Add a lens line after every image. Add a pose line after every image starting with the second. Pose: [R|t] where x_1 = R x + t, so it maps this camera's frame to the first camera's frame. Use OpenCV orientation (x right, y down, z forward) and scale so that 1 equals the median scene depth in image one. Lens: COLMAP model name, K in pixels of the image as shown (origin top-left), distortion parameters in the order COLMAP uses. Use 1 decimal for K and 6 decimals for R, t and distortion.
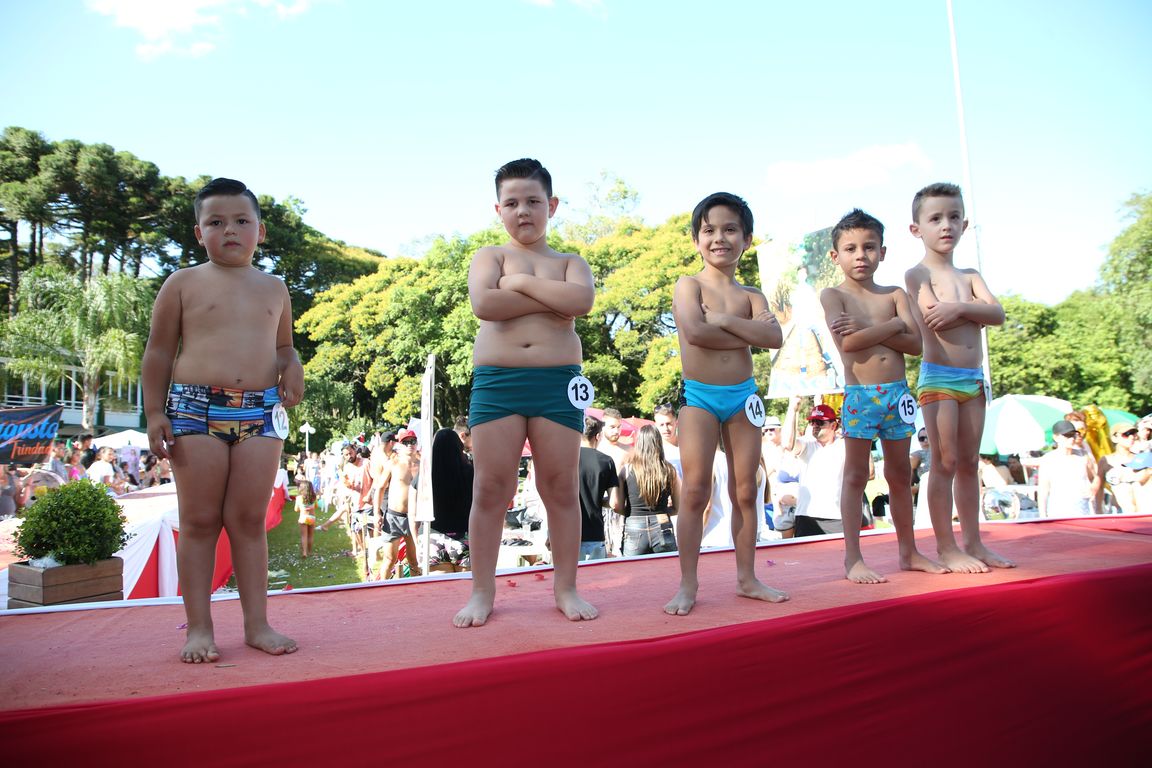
lens RADIAL K [[777.8, 0, 572.7], [0, 777.8, 380.2], [0, 0, 1]] dist [-0.084133, 0.048591]
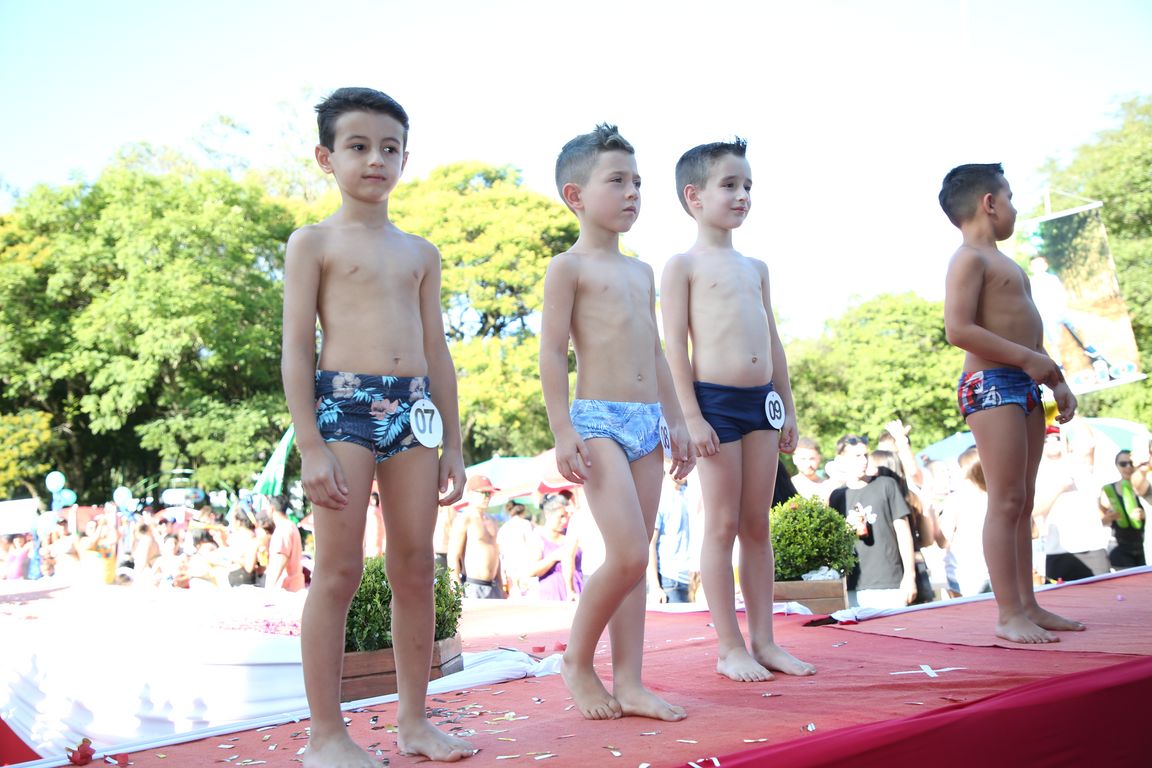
lens RADIAL K [[1256.7, 0, 541.7], [0, 1256.7, 377.9], [0, 0, 1]] dist [0.063408, -0.005114]
pose [[0.944199, -0.006915, 0.329302, -0.141832], [0.016920, 0.999478, -0.027525, 0.000402], [-0.328940, 0.031560, 0.943823, -0.037106]]
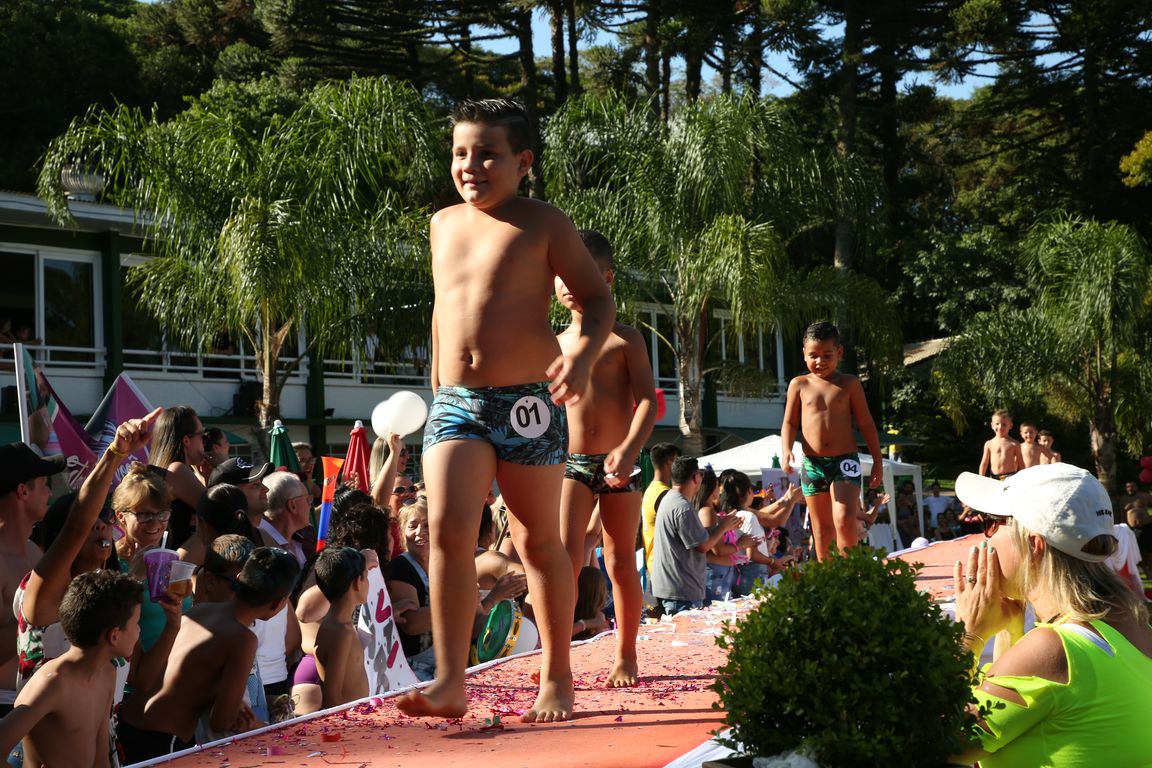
lens RADIAL K [[1877.2, 0, 582.2], [0, 1877.2, 382.1], [0, 0, 1]] dist [0.276167, 0.038317]
pose [[0.815491, -0.035161, -0.577701, -0.014137], [0.058827, 0.998019, 0.022297, 0.001275], [0.575773, -0.052168, 0.815944, 0.010392]]
